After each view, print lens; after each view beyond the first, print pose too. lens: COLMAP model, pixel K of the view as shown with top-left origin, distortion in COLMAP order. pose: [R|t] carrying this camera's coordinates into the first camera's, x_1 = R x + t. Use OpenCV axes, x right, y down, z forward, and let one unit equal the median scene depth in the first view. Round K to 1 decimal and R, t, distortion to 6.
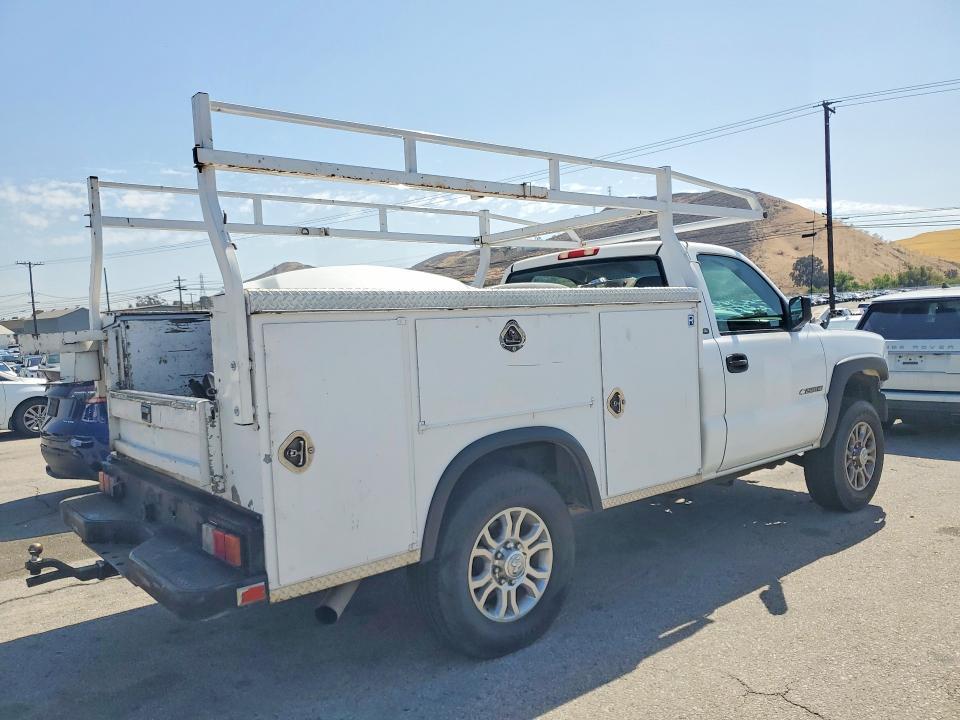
lens RADIAL K [[752.8, 0, 486.5], [0, 752.8, 364.1], [0, 0, 1]] dist [0.007489, 0.000080]
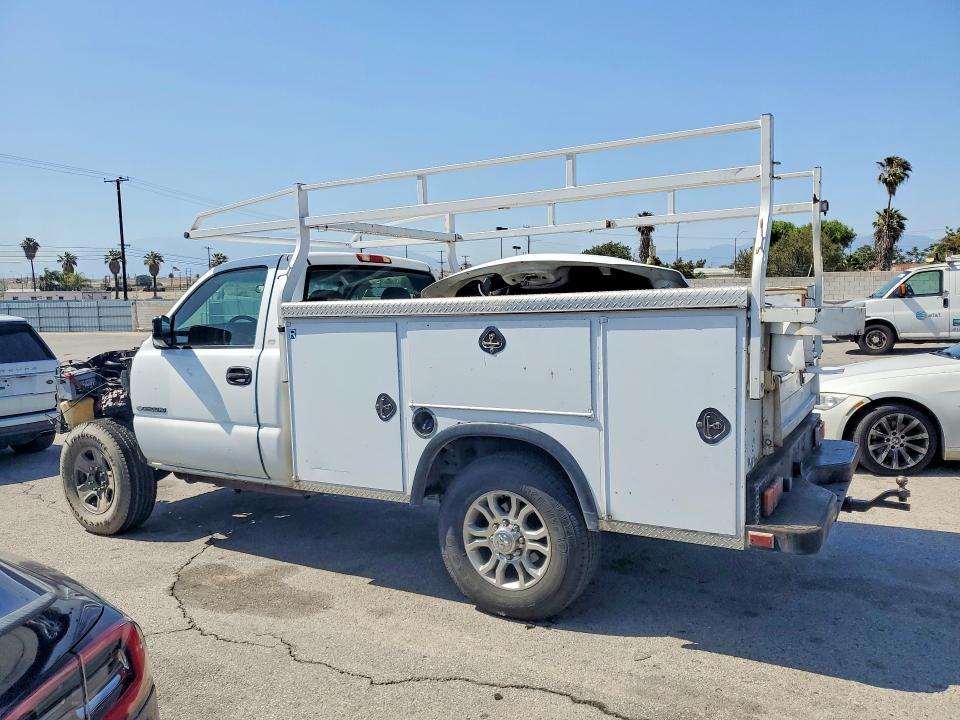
lens RADIAL K [[752.8, 0, 486.5], [0, 752.8, 364.1], [0, 0, 1]] dist [0.007489, 0.000080]
pose [[-0.339775, -0.022521, 0.940237, -0.096442], [0.095929, 0.993670, 0.058467, -0.005030], [-0.935602, 0.110061, -0.335464, 0.128486]]
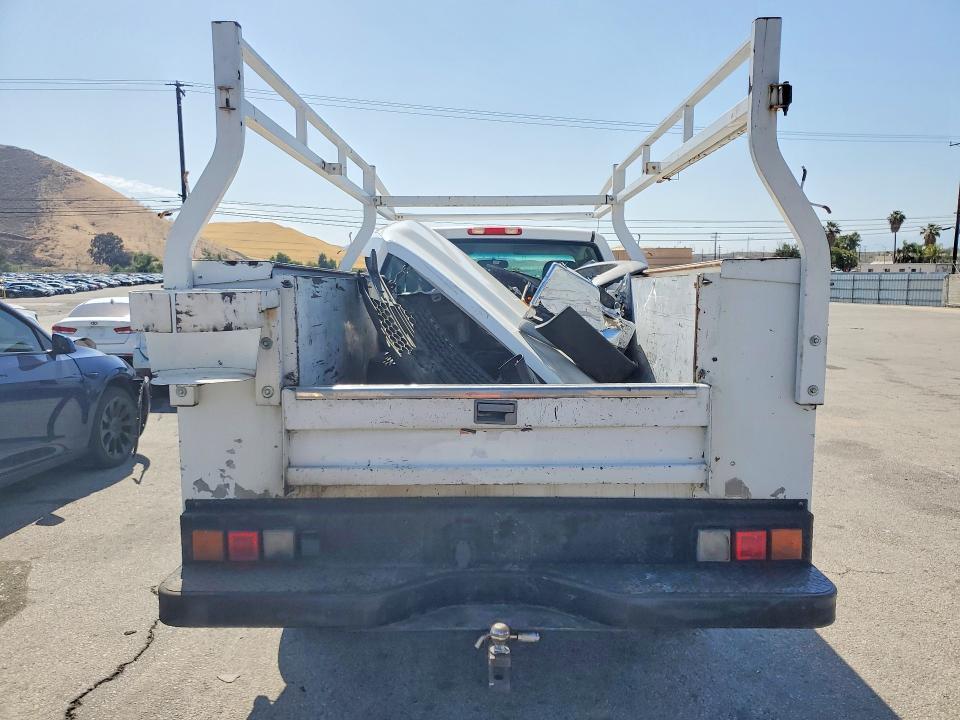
lens RADIAL K [[752.8, 0, 486.5], [0, 752.8, 364.1], [0, 0, 1]] dist [0.007489, 0.000080]
pose [[0.640987, -0.033359, 0.766827, -0.069332], [0.013653, 0.999393, 0.032064, -0.000227], [-0.767430, -0.010083, 0.641053, 0.038335]]
